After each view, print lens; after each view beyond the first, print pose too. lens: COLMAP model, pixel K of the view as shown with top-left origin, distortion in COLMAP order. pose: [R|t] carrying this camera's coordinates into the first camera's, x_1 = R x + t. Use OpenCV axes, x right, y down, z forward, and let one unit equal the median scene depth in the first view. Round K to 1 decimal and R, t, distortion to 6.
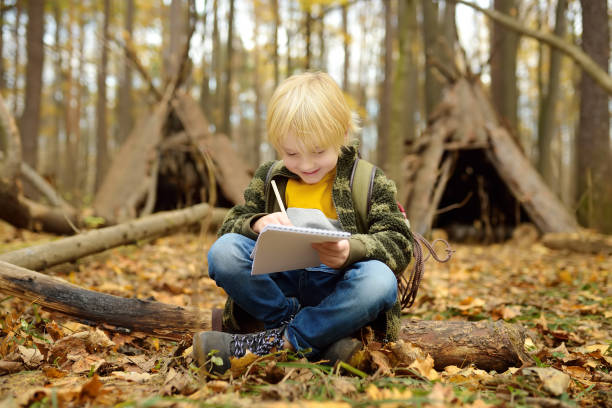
lens RADIAL K [[738.7, 0, 306.0], [0, 738.7, 204.0], [0, 0, 1]] dist [-0.012100, -0.021046]
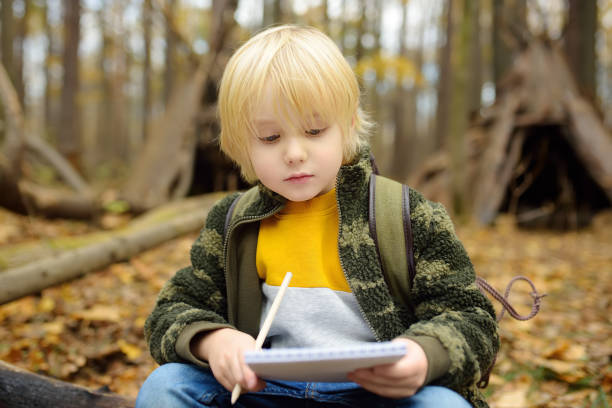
lens RADIAL K [[738.7, 0, 306.0], [0, 738.7, 204.0], [0, 0, 1]] dist [-0.012100, -0.021046]
pose [[0.996743, 0.009054, -0.080130, 0.013472], [-0.005212, 0.998833, 0.048026, -0.020353], [0.080471, -0.047452, 0.995627, 0.109814]]
